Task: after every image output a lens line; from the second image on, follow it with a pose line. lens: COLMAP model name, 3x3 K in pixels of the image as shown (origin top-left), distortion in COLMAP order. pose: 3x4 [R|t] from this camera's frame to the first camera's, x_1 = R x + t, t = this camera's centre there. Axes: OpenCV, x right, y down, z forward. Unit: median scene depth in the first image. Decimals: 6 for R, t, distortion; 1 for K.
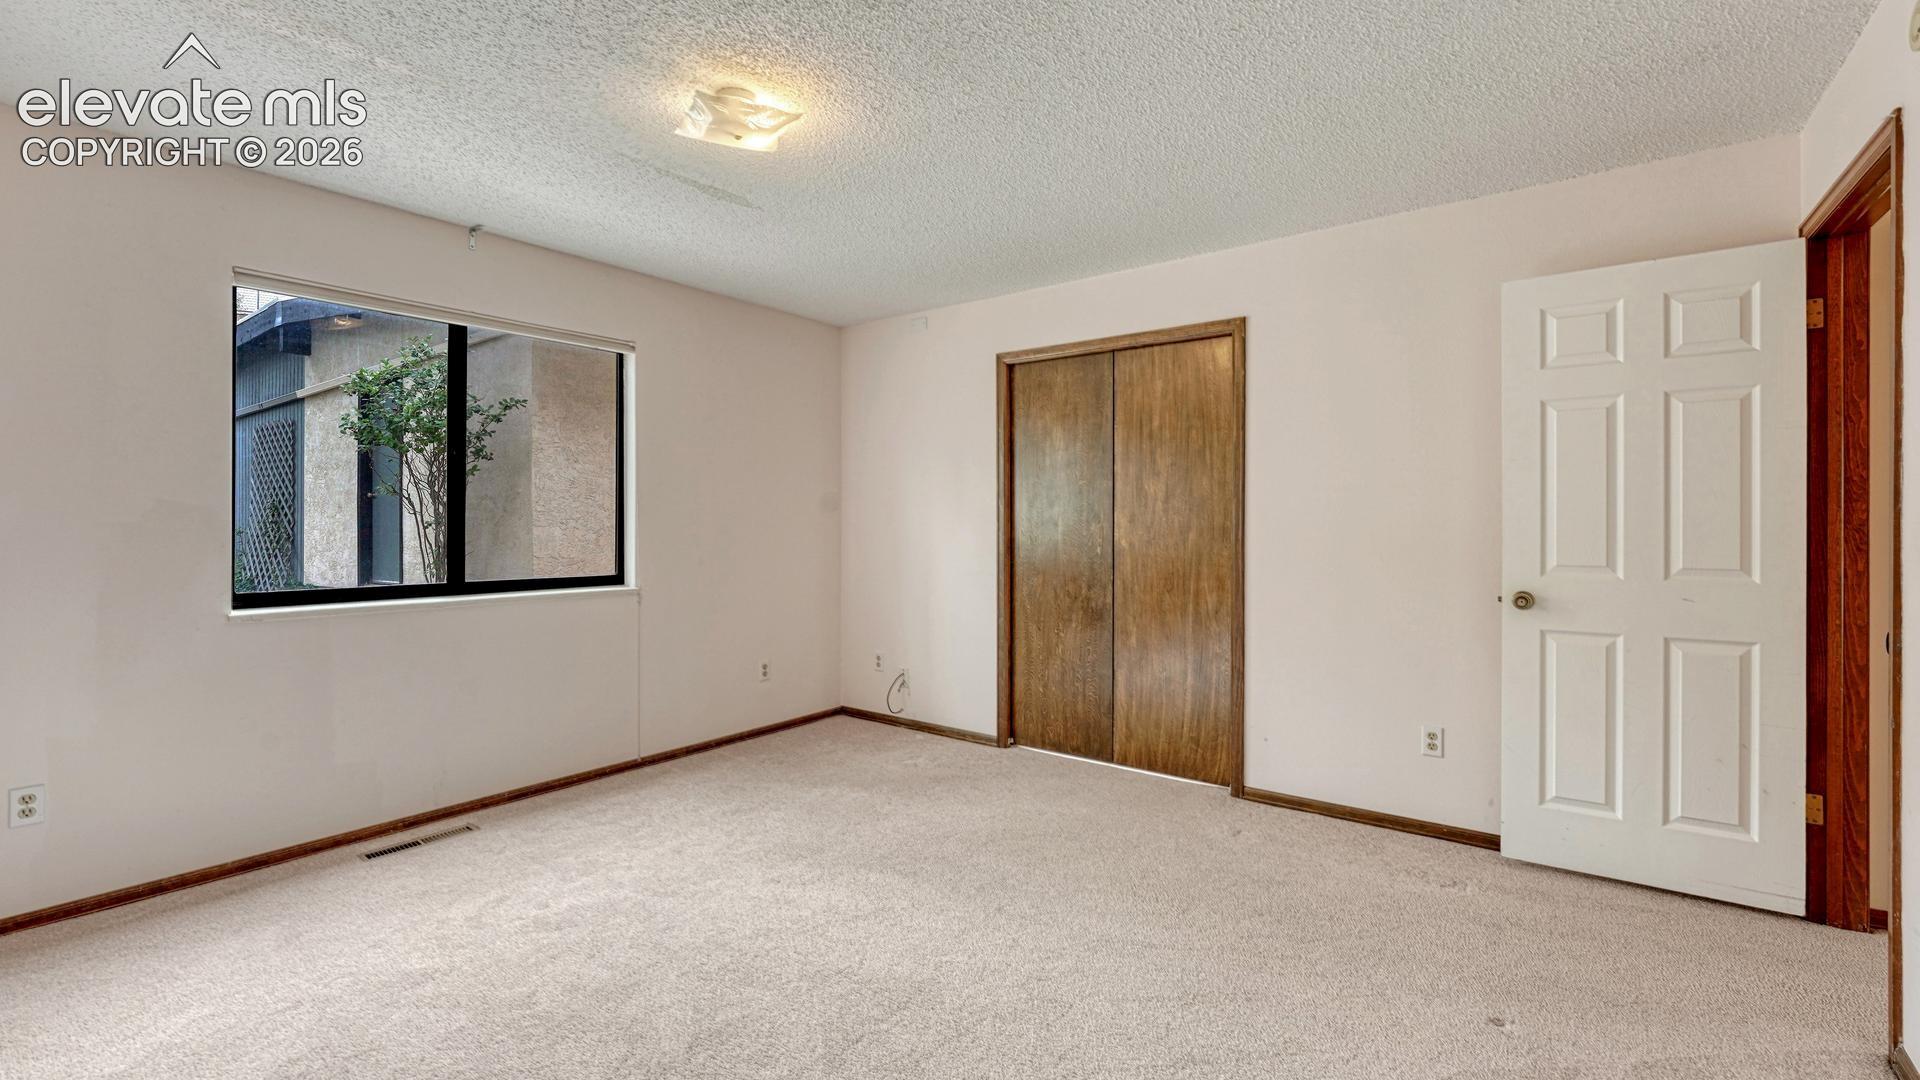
lens RADIAL K [[807.2, 0, 951.9], [0, 807.2, 520.5], [0, 0, 1]] dist [-0.000099, 0.000221]
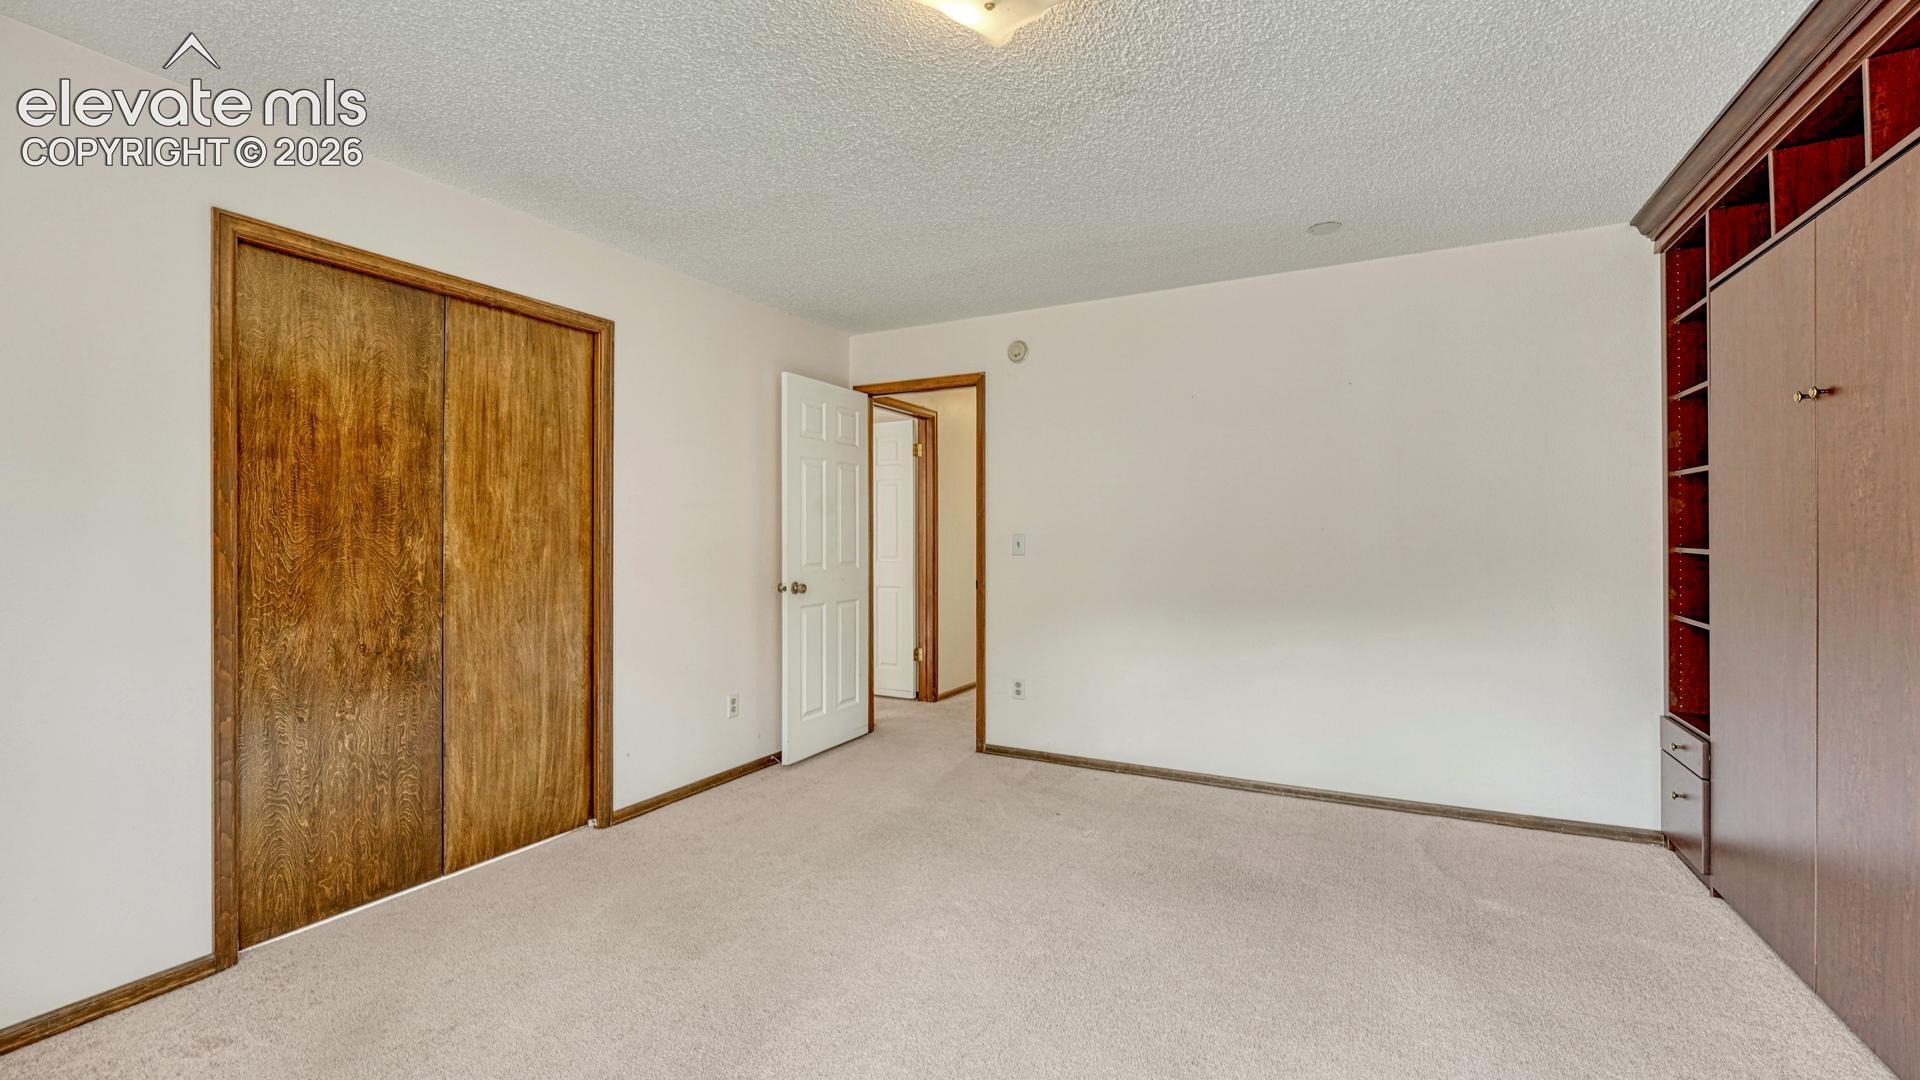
lens RADIAL K [[796.5, 0, 953.5], [0, 796.5, 533.4], [0, 0, 1]] dist [0.000024, 0.001339]
pose [[-0.175091, 0.004820, 0.984540, -0.588843], [-0.002680, 0.999982, -0.005372, 0.003134], [-0.984549, -0.003579, -0.175075, 0.707164]]
